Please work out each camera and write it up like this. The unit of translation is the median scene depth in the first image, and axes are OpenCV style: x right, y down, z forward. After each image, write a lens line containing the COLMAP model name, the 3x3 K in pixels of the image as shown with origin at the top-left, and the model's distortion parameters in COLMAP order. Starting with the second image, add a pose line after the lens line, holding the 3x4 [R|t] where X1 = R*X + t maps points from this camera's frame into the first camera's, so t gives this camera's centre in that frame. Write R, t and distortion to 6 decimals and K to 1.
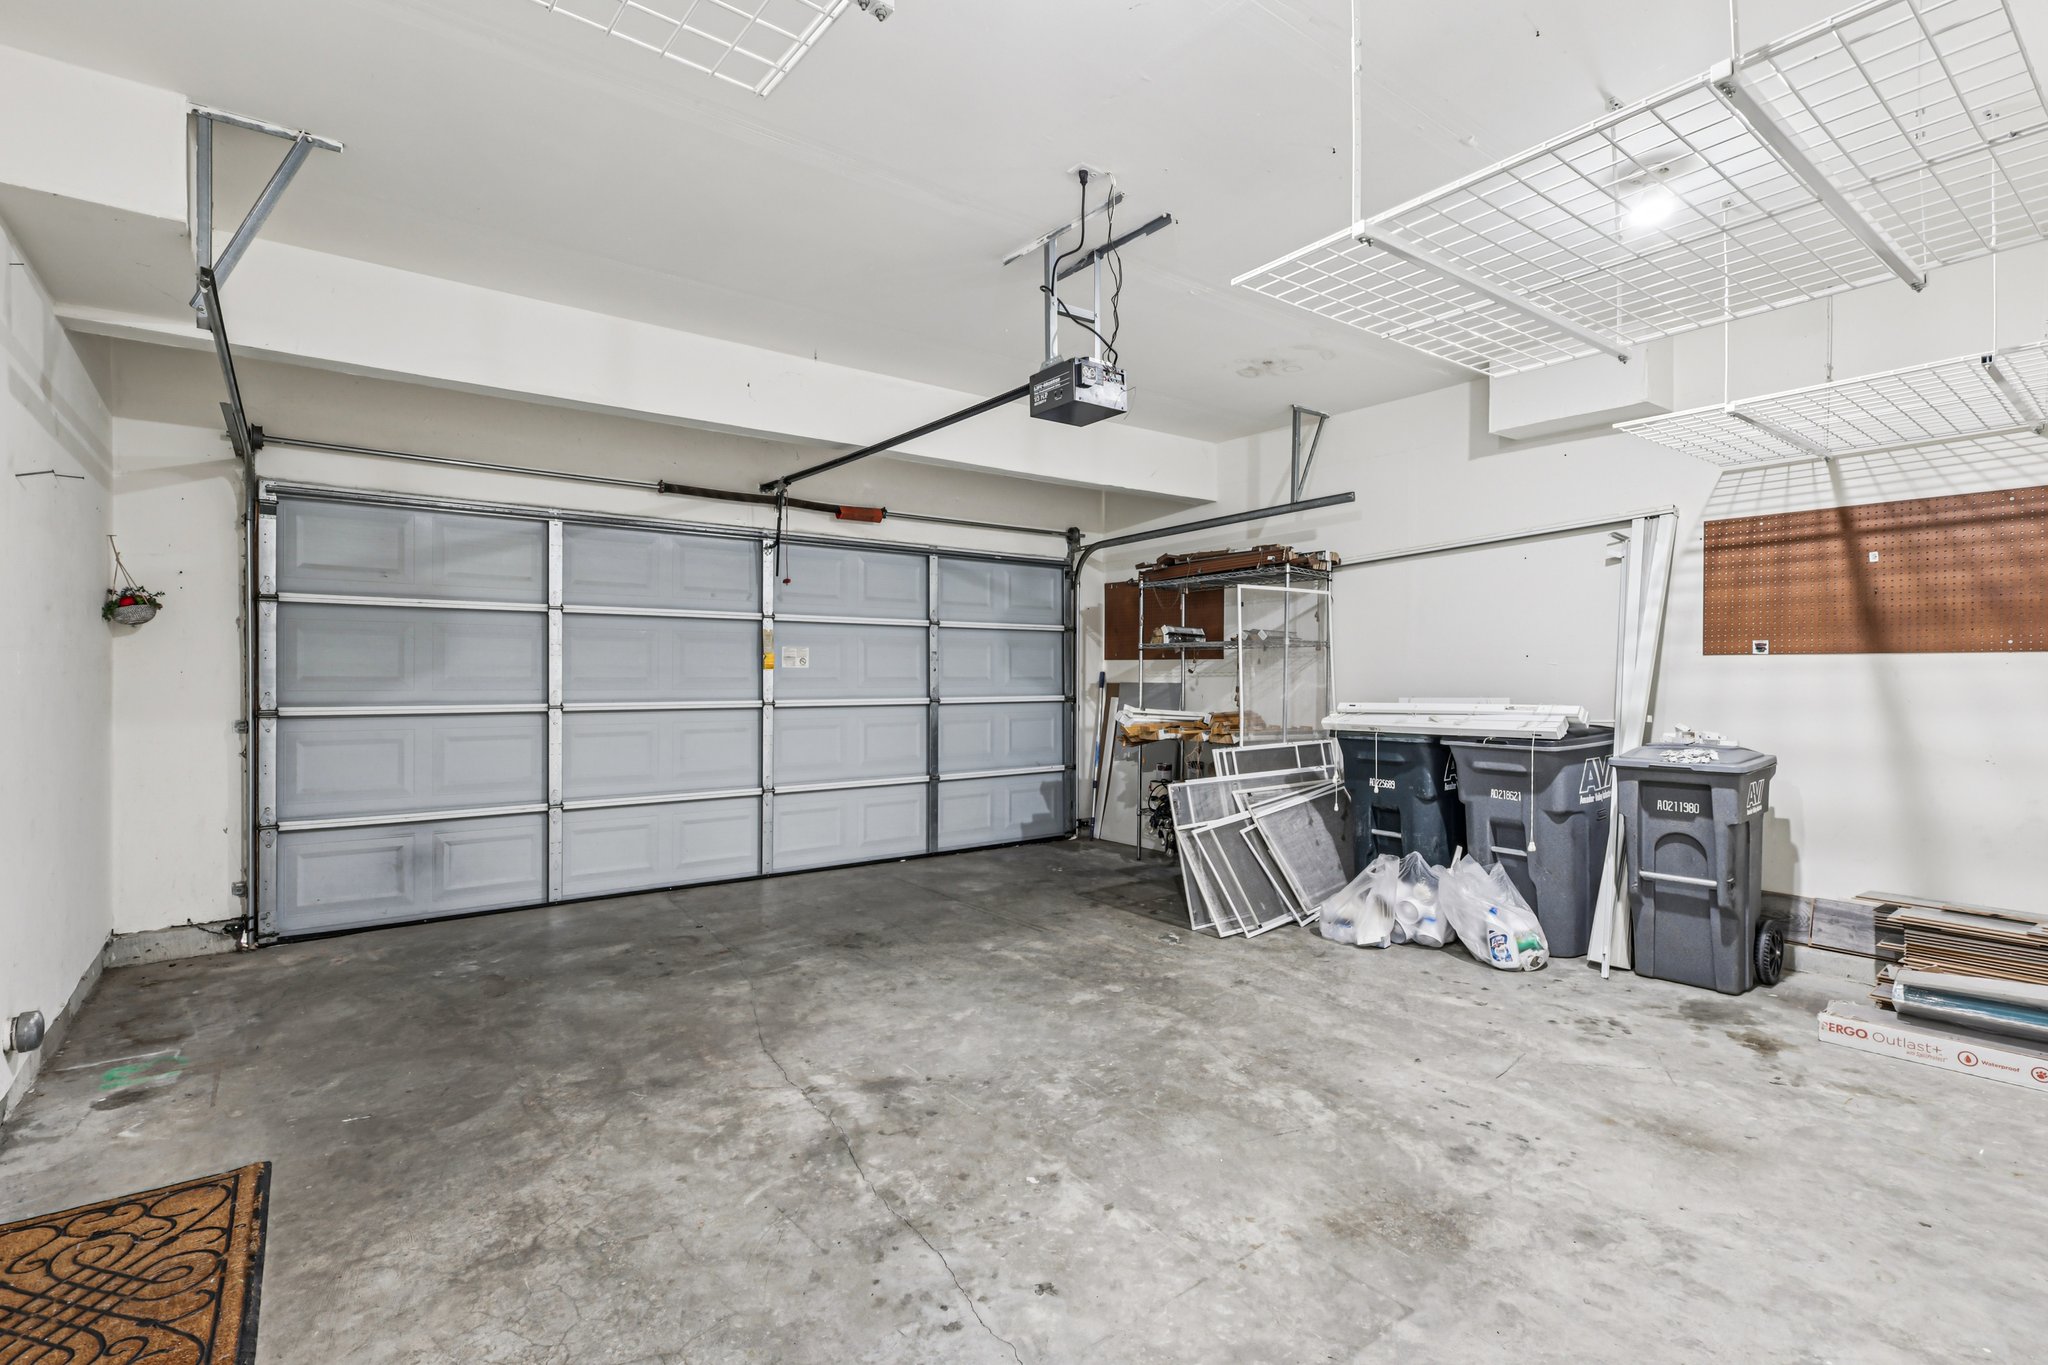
lens RADIAL K [[946.7, 0, 1022.3], [0, 946.7, 679.7], [0, 0, 1]] dist [-0.005683, 0.003827]
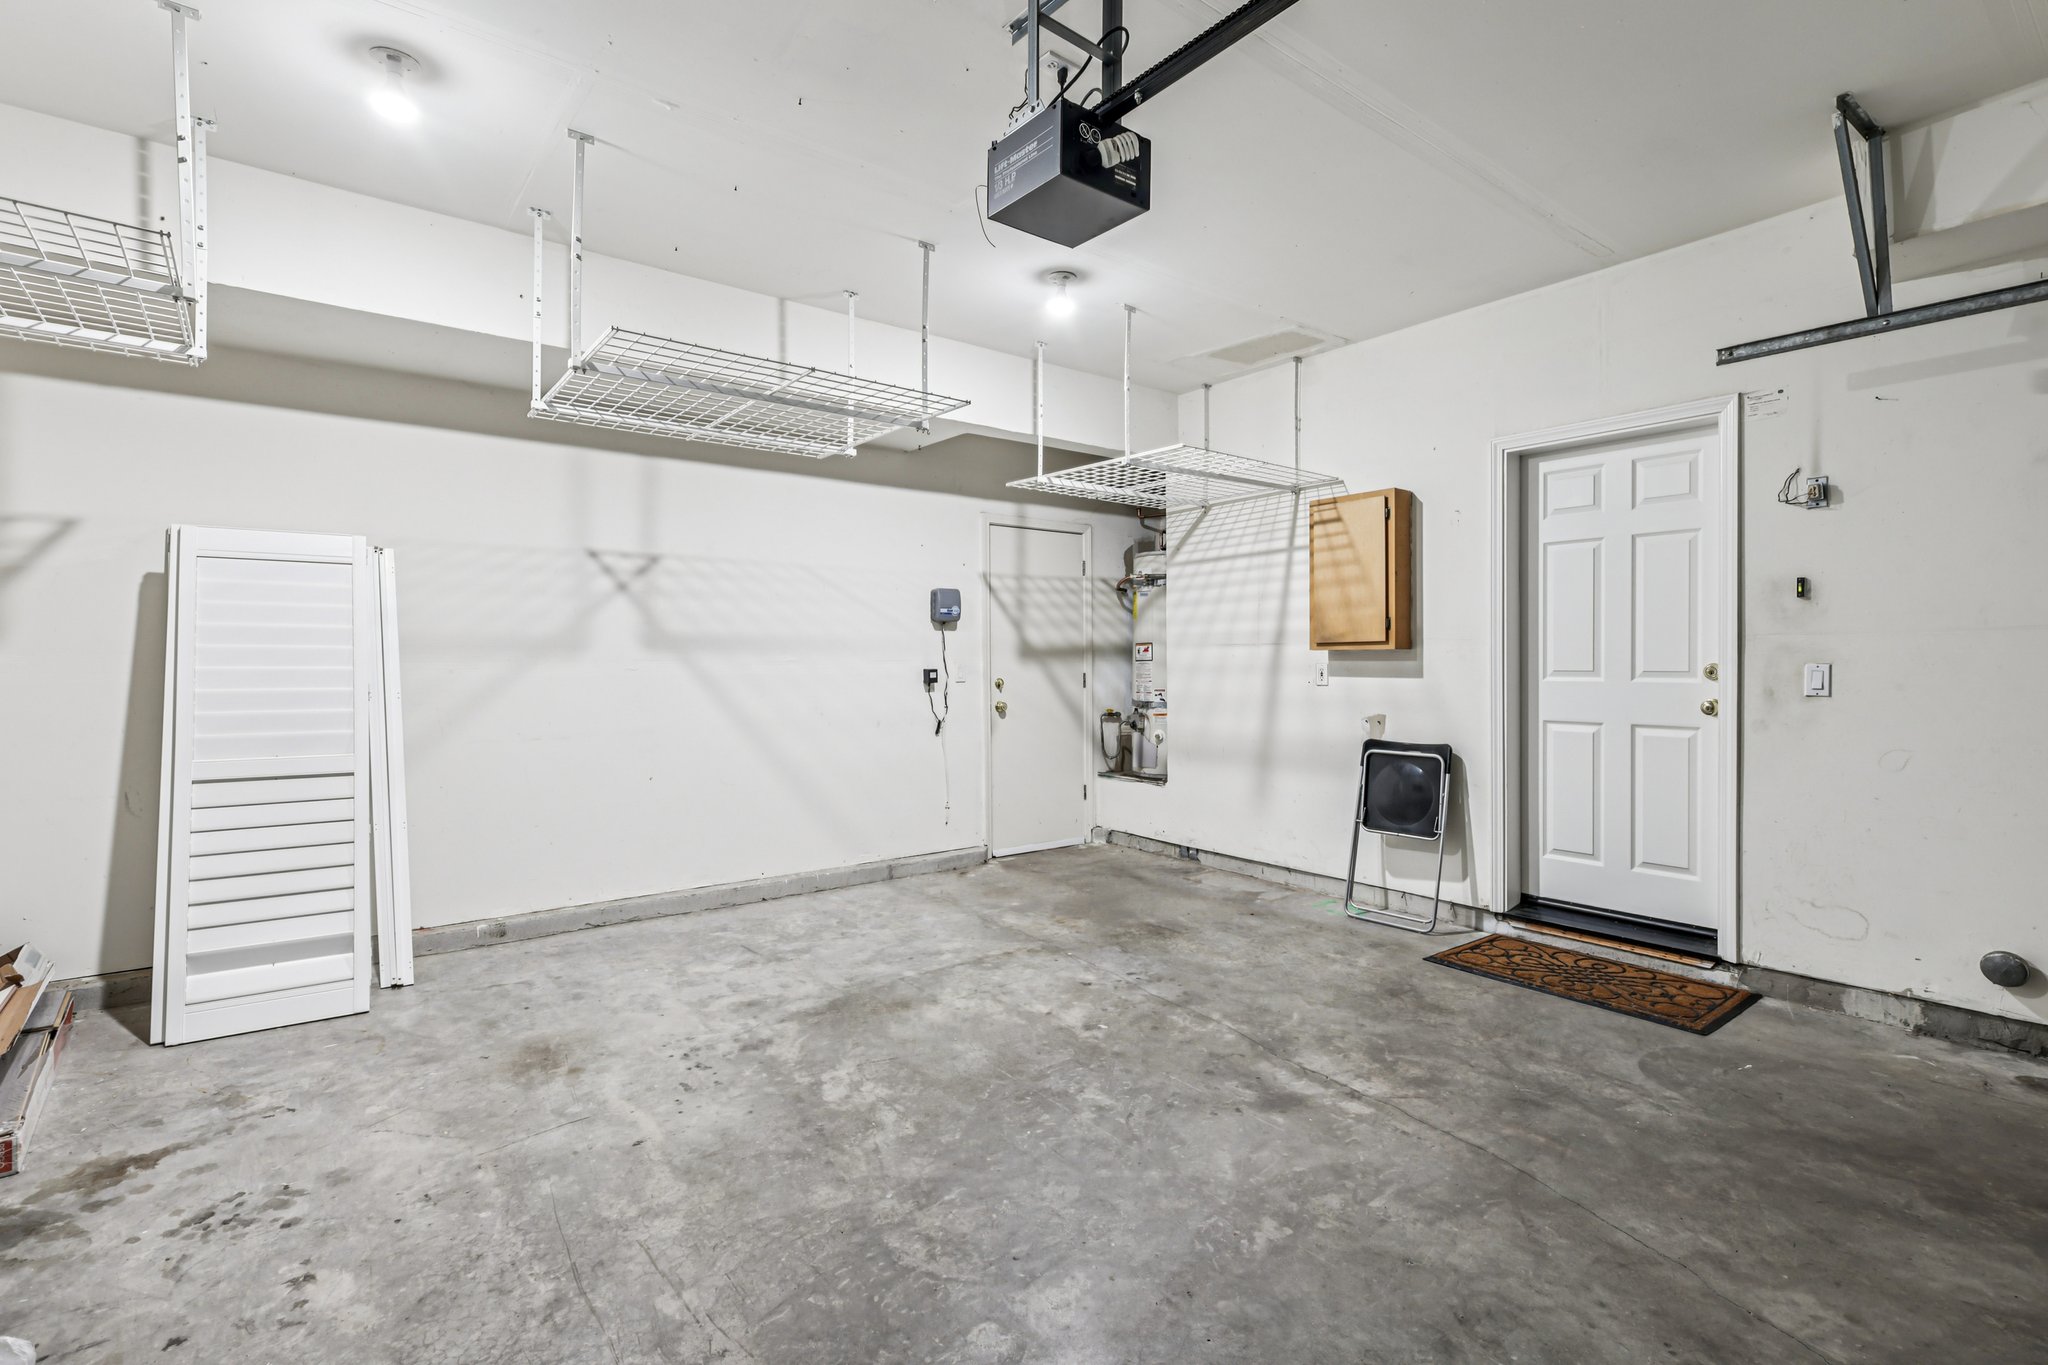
lens RADIAL K [[946.7, 0, 1025.6], [0, 946.7, 672.3], [0, 0, 1]] dist [-0.005683, 0.003827]
pose [[-0.999928, 0.002821, -0.011682, 0.116011], [0.002595, 0.999810, 0.019334, -0.004216], [0.011734, 0.019302, -0.999745, 1.997833]]
